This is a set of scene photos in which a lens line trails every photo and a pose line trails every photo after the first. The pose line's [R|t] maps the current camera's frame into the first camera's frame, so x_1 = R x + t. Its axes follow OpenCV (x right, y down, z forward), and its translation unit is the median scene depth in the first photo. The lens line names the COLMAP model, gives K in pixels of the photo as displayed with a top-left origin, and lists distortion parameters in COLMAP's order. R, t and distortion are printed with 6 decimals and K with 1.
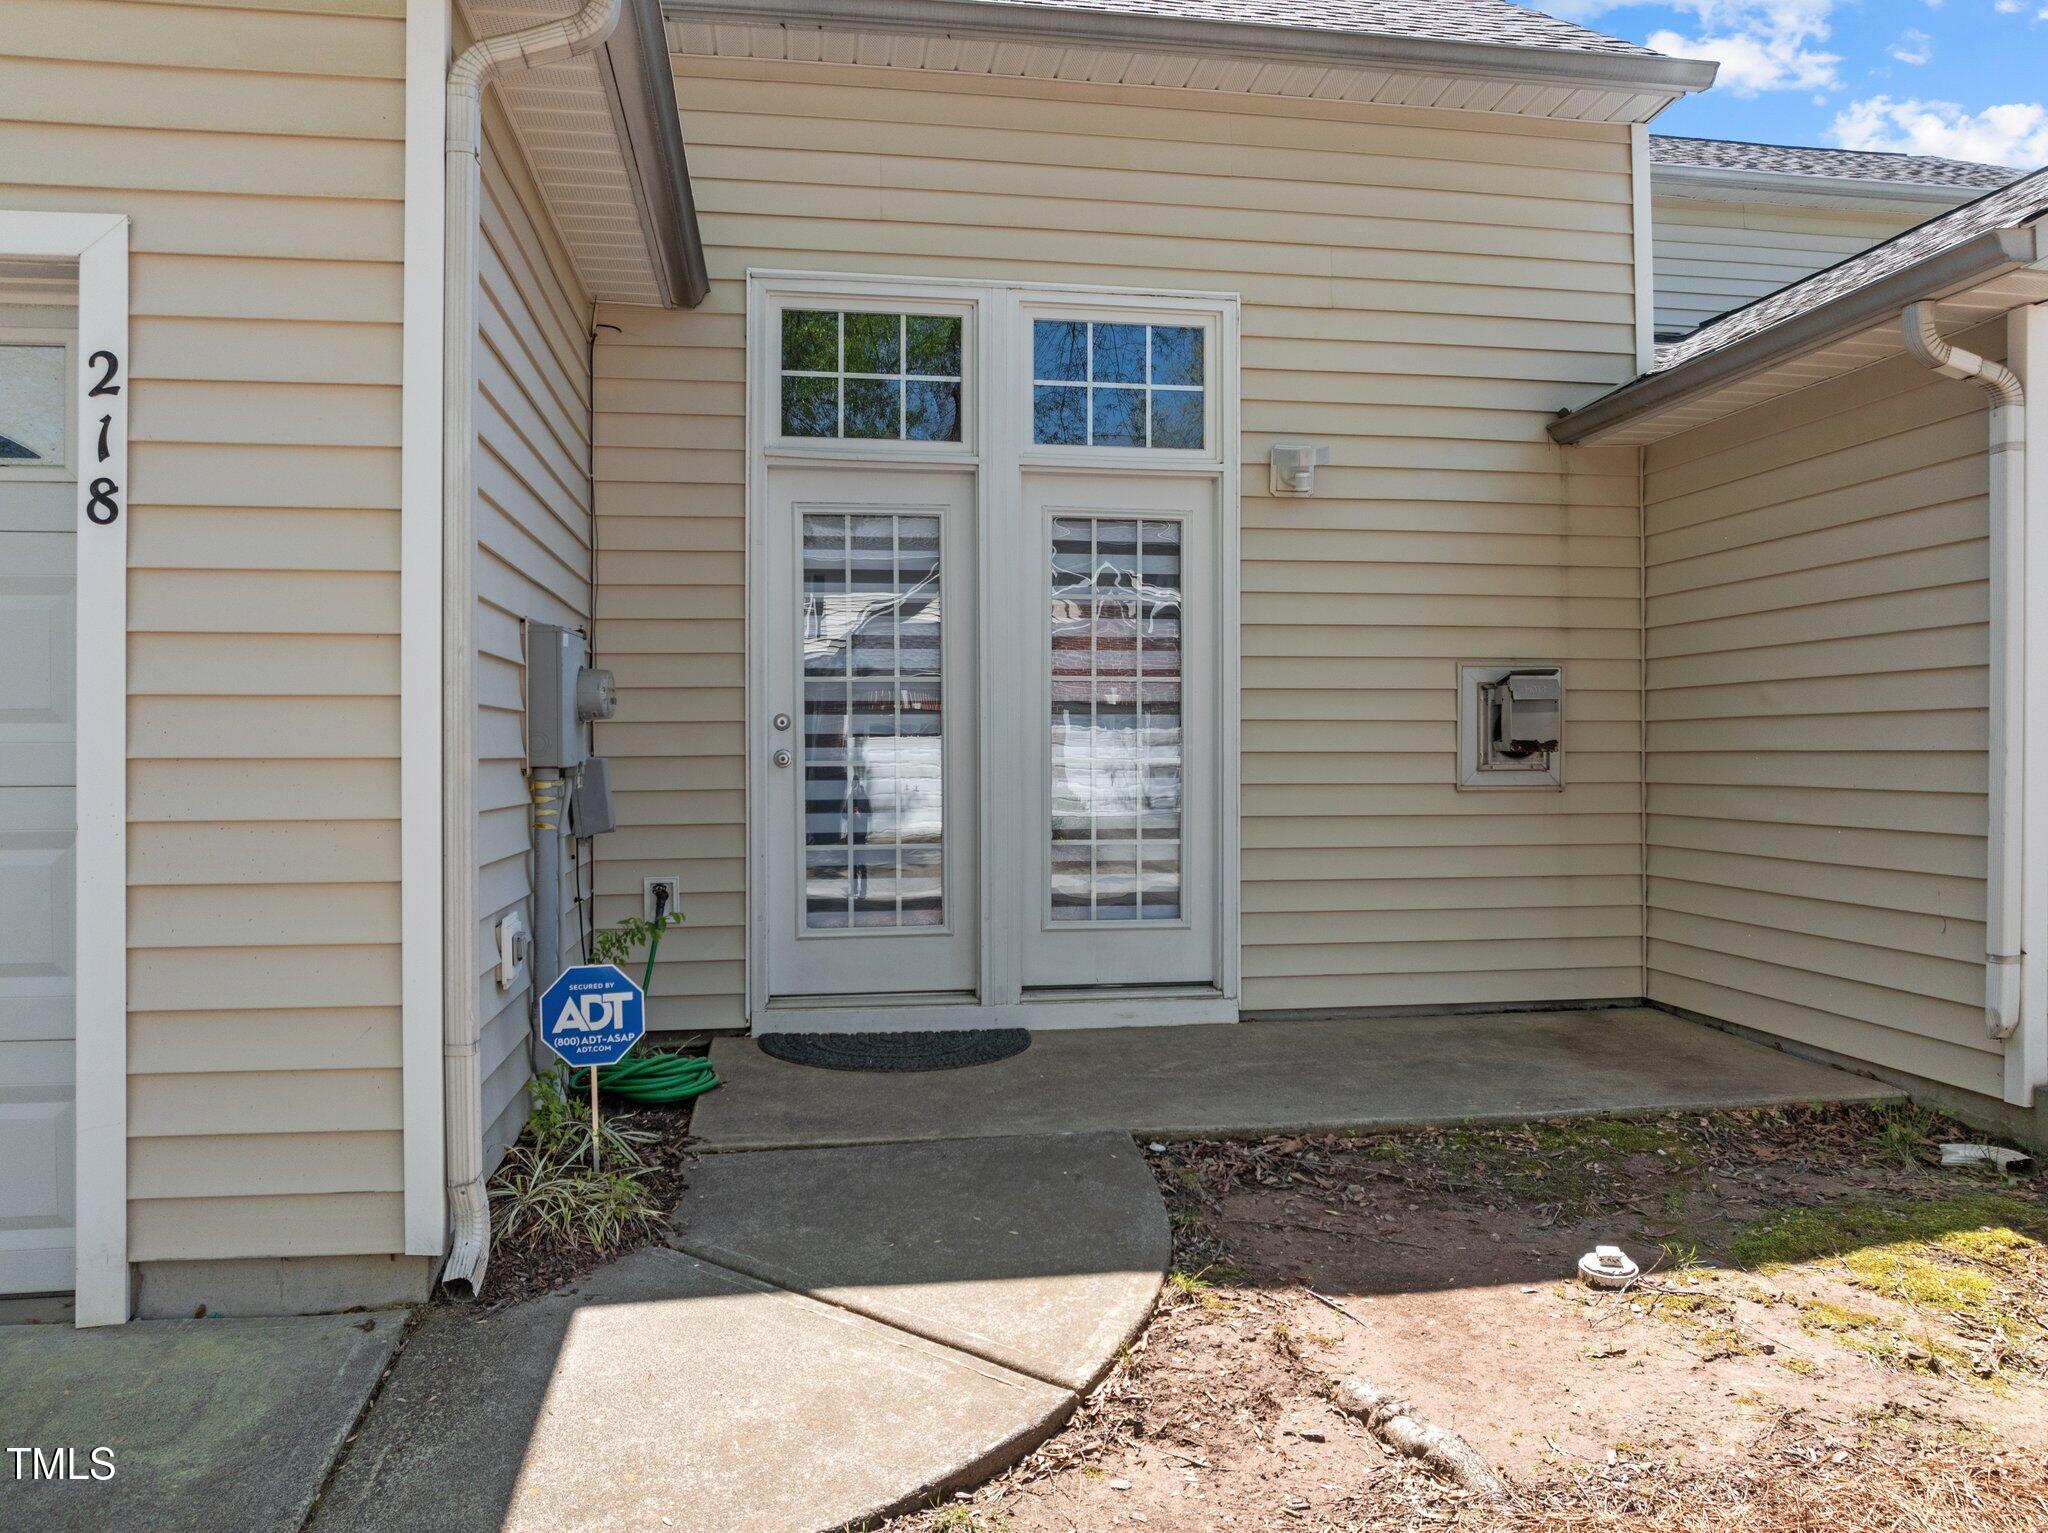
lens RADIAL K [[1444.4, 0, 1020.8], [0, 1444.4, 776.1], [0, 0, 1]] dist [-0.000748, -0.001806]
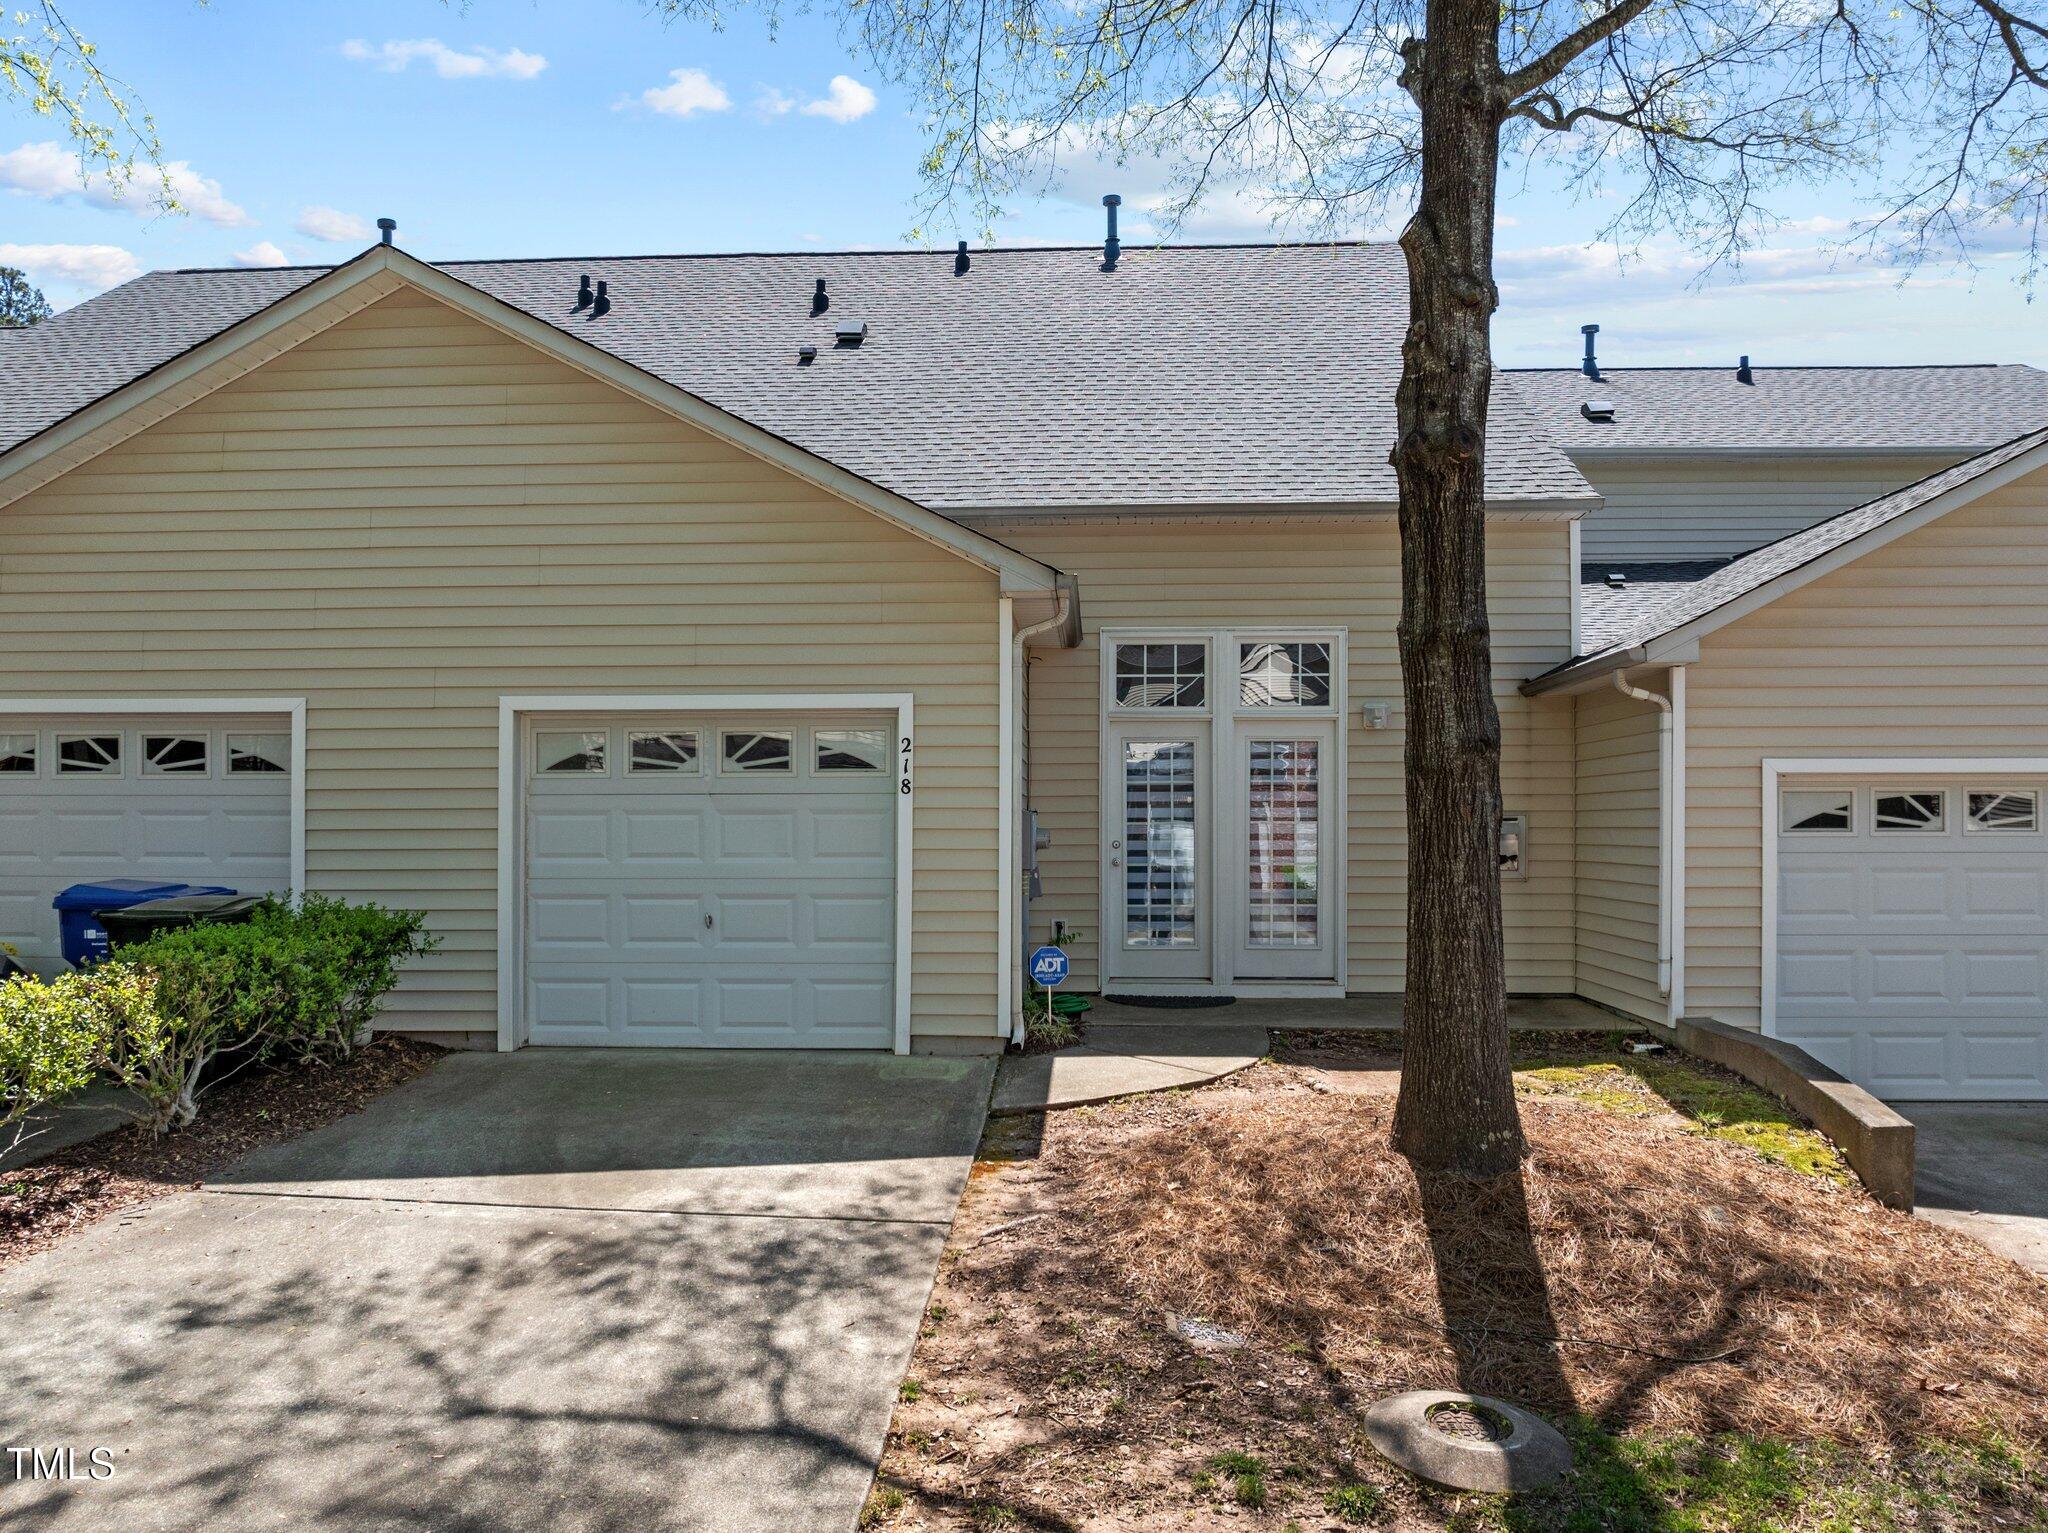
lens RADIAL K [[1445.5, 0, 1033.4], [0, 1445.5, 778.7], [0, 0, 1]] dist [0.000534, 0.000449]
pose [[0.979522, -0.003855, -0.201300, 0.178054], [-0.005757, 0.998871, -0.047146, -0.043879], [0.201255, 0.047340, 0.978394, -1.384034]]
